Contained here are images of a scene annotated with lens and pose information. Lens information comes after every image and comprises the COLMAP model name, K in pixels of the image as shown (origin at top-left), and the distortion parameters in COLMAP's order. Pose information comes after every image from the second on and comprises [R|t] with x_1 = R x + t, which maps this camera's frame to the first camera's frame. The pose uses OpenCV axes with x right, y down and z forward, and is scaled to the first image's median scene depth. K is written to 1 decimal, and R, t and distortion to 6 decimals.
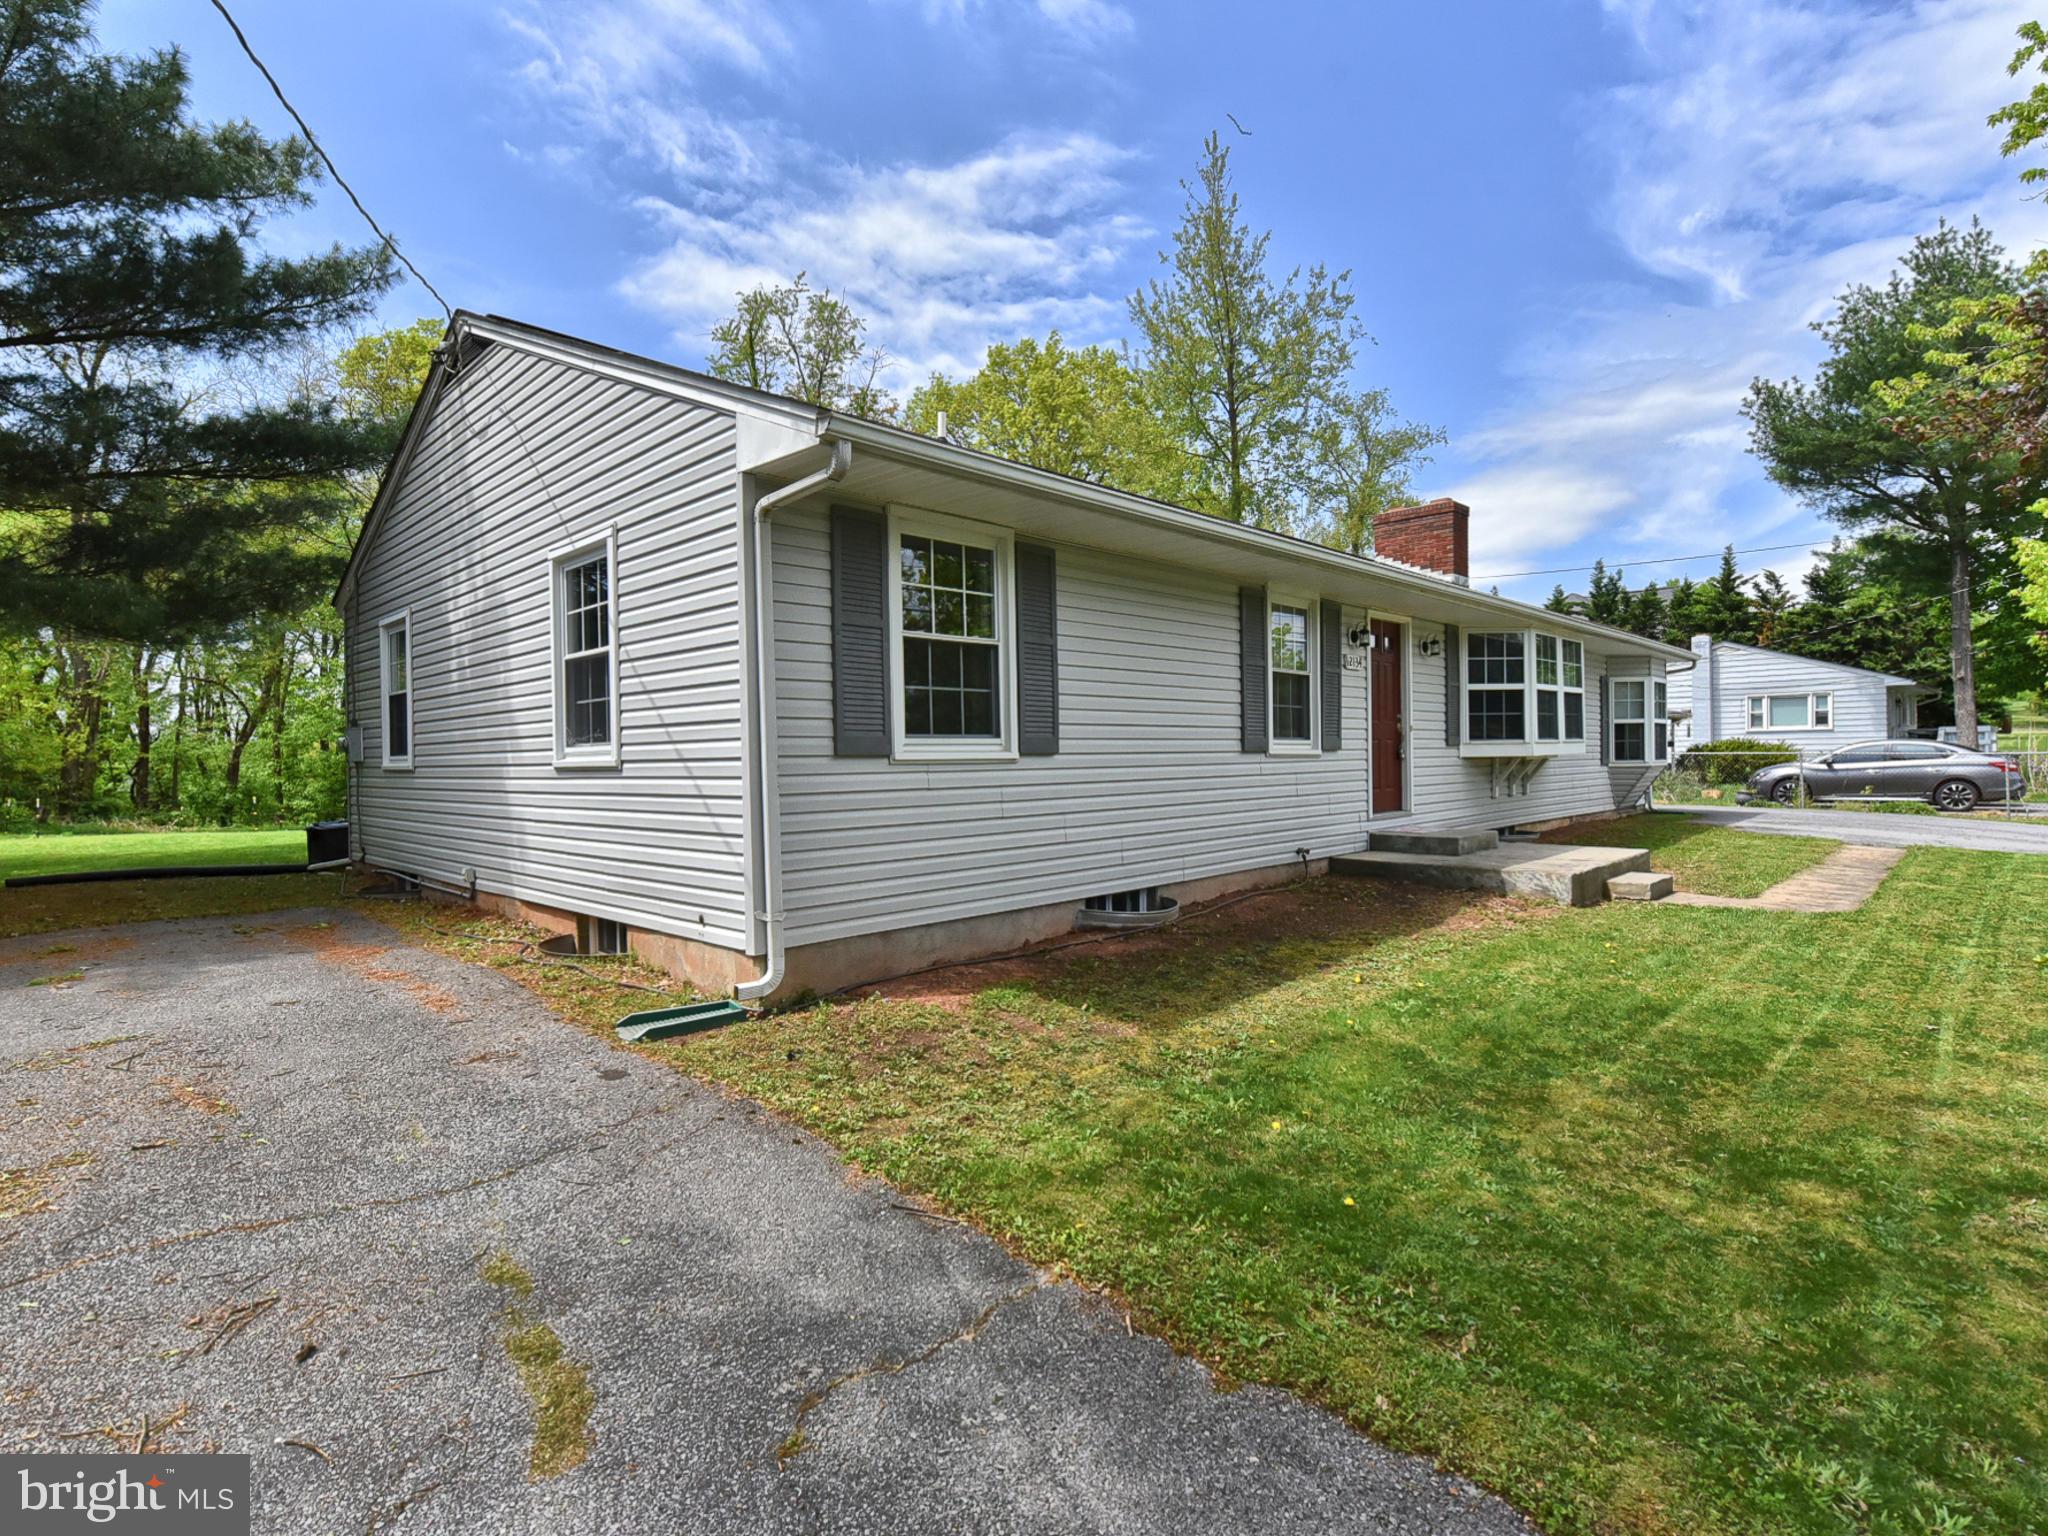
lens RADIAL K [[1102.2, 0, 1029.6], [0, 1102.2, 764.6], [0, 0, 1]] dist [-0.005856, -0.000772]
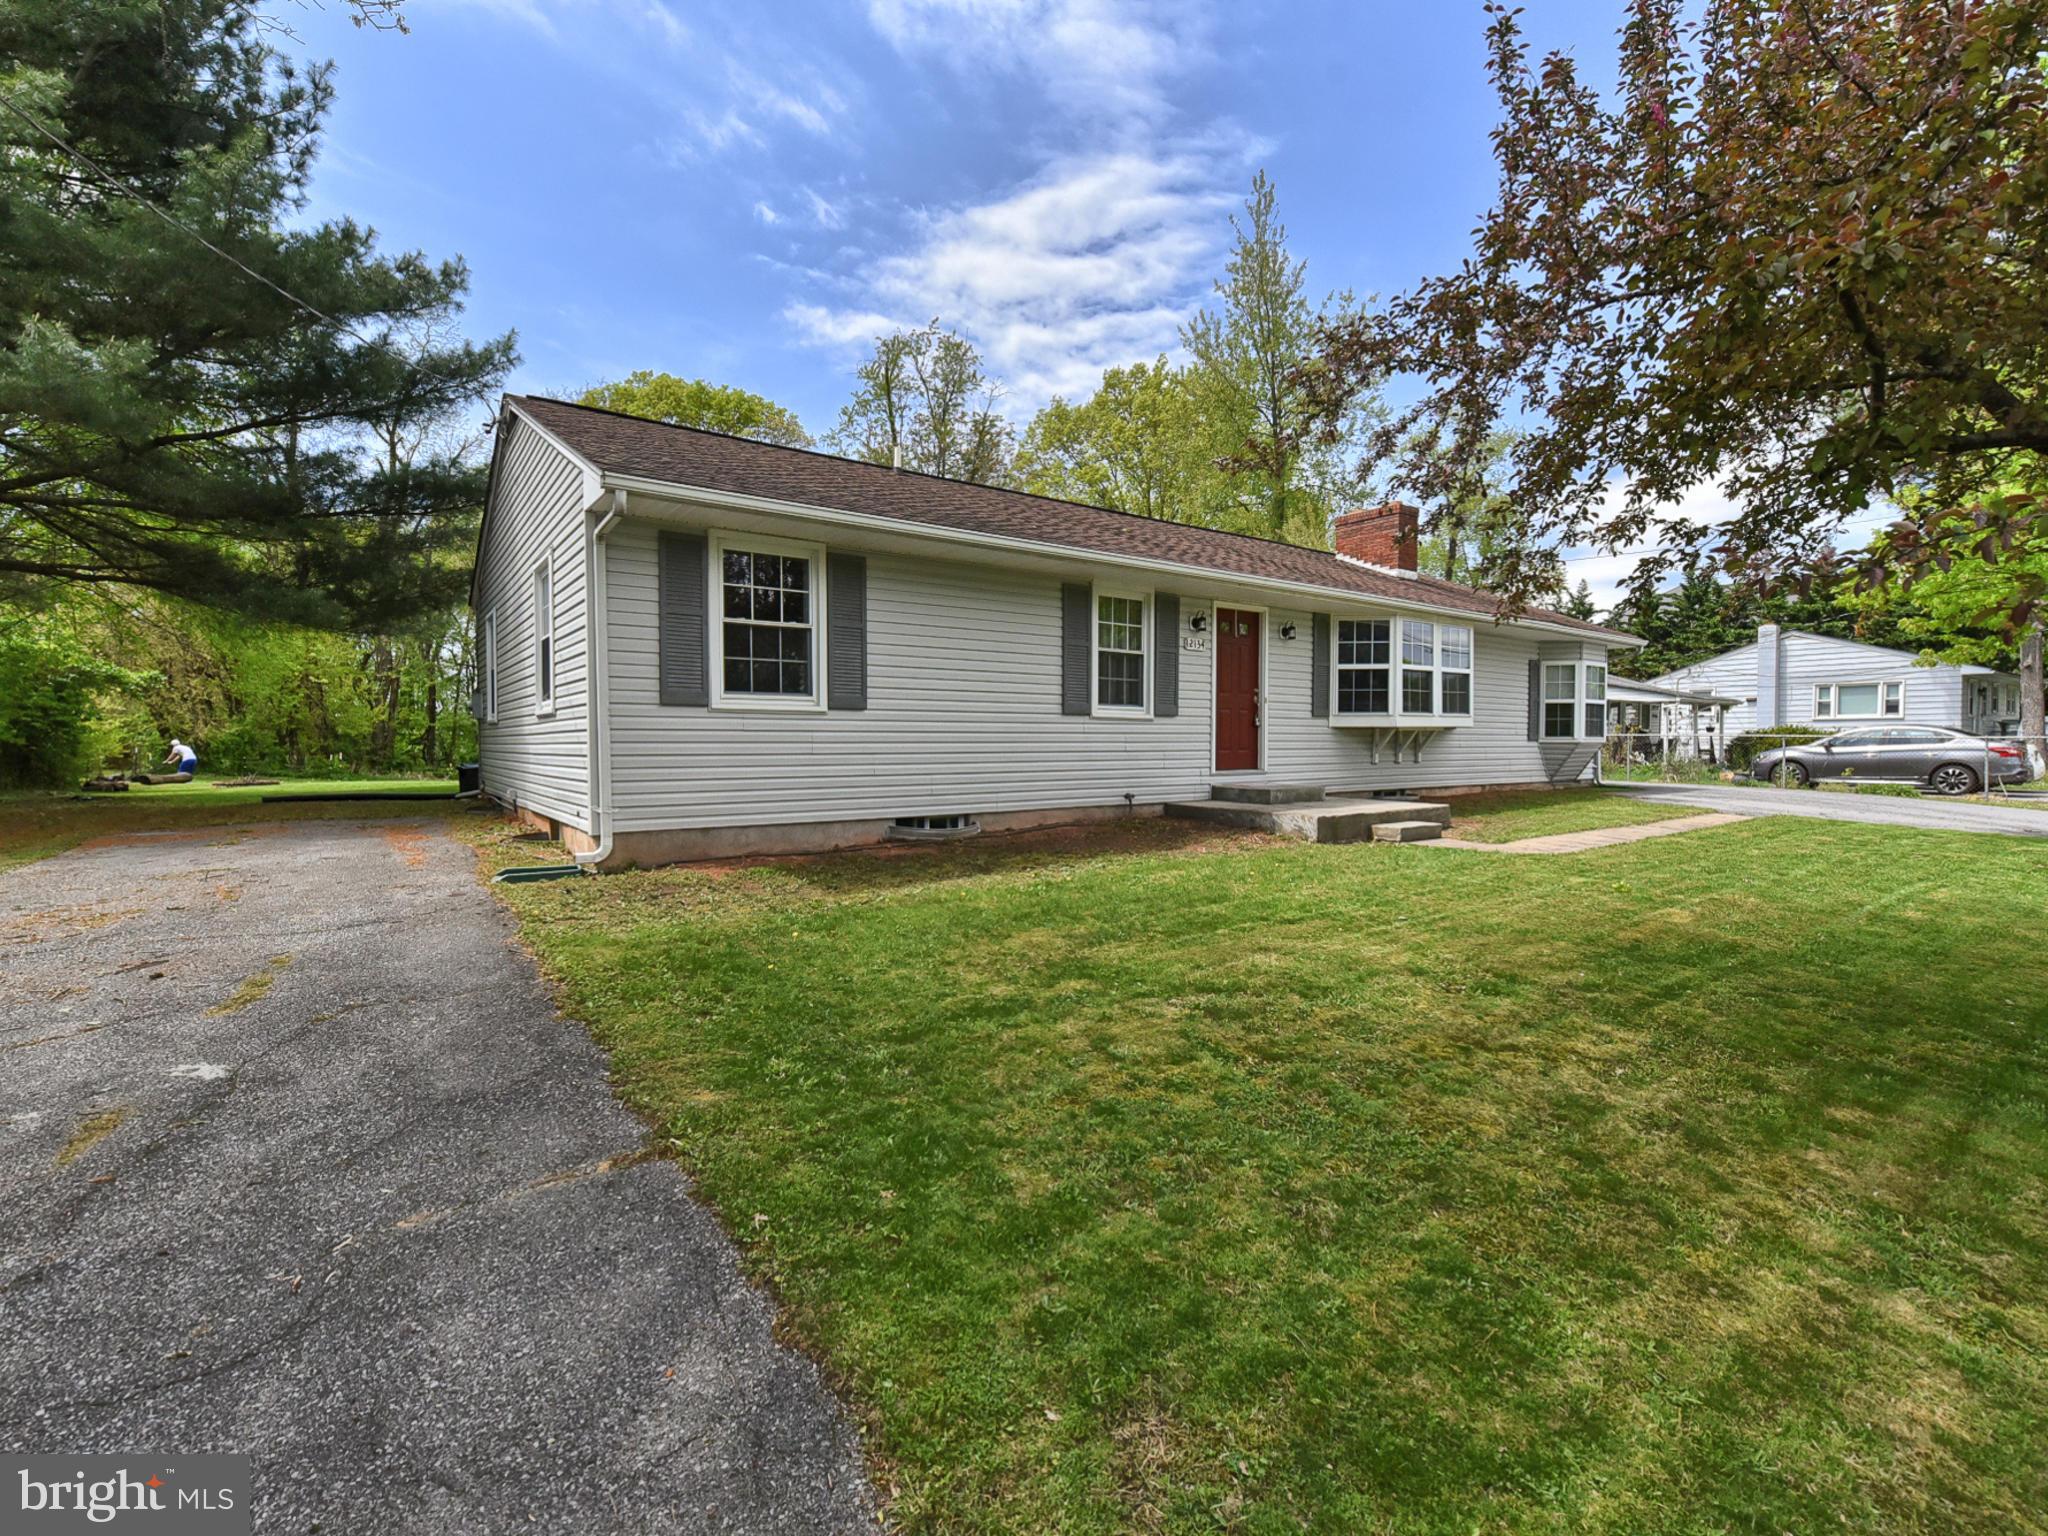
lens RADIAL K [[1000.9, 0, 1022.0], [0, 1000.9, 769.1], [0, 0, 1]] dist [-0.003317, -0.000636]
pose [[0.983781, 0.020220, -0.178232, 0.281865], [-0.016539, 0.999619, 0.022116, 0.021764], [0.178612, -0.018810, 0.983740, -0.114113]]
